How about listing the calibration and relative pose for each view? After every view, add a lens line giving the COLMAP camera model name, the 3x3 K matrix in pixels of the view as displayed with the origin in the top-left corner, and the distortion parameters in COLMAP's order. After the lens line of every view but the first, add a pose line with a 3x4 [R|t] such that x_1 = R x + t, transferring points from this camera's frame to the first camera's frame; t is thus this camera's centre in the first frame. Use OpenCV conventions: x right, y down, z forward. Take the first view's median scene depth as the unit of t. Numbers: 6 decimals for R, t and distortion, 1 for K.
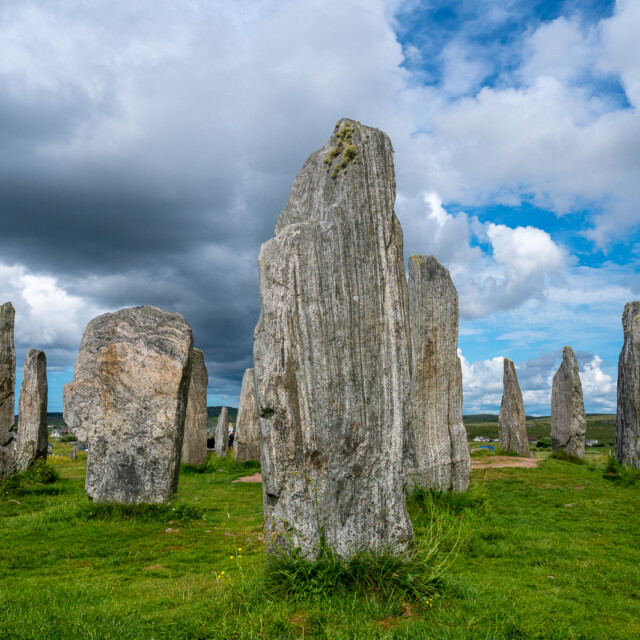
lens RADIAL K [[650.7, 0, 320.2], [0, 650.7, 320.3], [0, 0, 1]] dist [-0.001980, 0.000000]
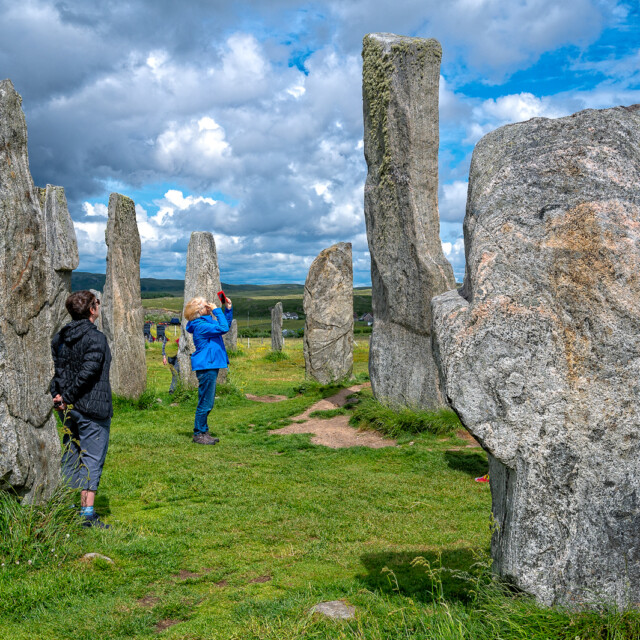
lens RADIAL K [[869.7, 0, 319.8], [0, 869.7, 320.3], [0, 0, 1]] dist [-0.008961, 0.000000]
pose [[0.960854, -0.007333, 0.276958, -0.611440], [-0.043893, 0.982995, 0.178307, 0.020240], [-0.273556, -0.183484, 0.944193, 0.561021]]
